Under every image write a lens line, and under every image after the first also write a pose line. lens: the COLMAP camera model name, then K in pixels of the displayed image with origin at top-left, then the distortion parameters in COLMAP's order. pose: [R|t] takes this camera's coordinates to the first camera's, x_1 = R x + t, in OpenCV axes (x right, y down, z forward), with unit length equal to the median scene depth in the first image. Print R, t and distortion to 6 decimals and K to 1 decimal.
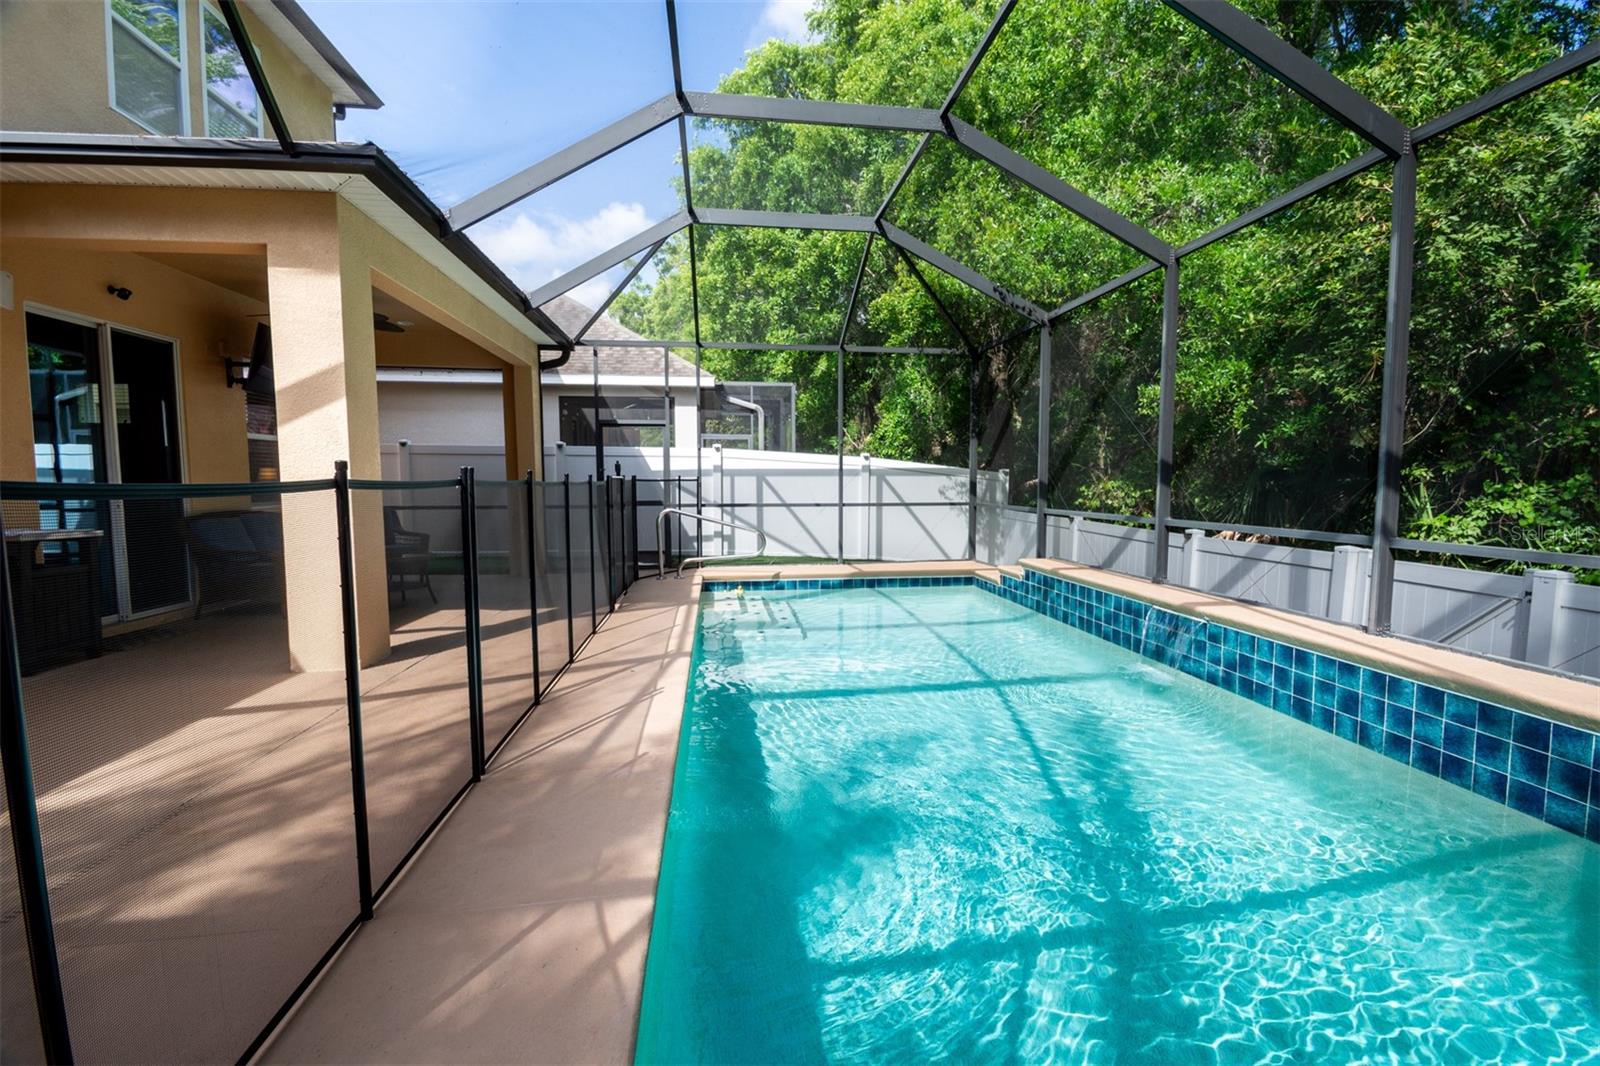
lens RADIAL K [[701.2, 0, 800.0], [0, 701.2, 533.0], [0, 0, 1]] dist [-0.001844, -0.000315]
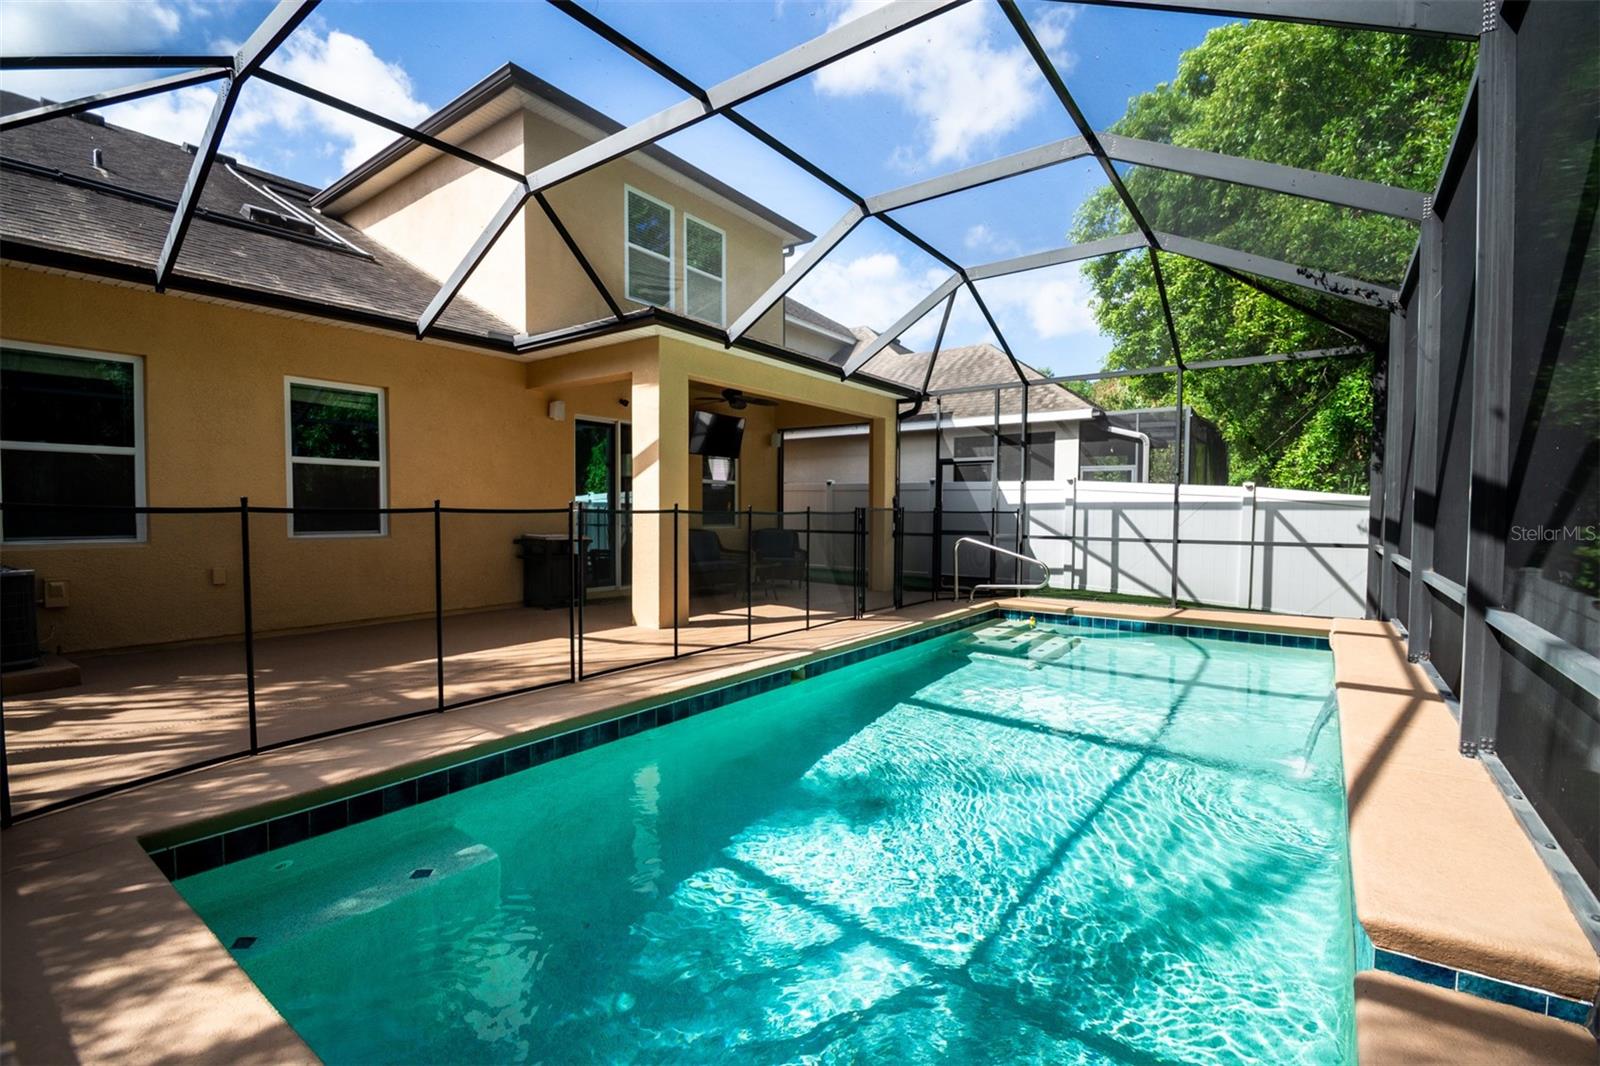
lens RADIAL K [[681.0, 0, 800.0], [0, 681.0, 533.0], [0, 0, 1]] dist [-0.000565, -0.000474]
pose [[0.728679, 0.028078, -0.684279, 0.307413], [-0.059296, 0.997994, -0.022194, -0.003422], [0.682283, 0.056747, 0.728882, 0.041501]]
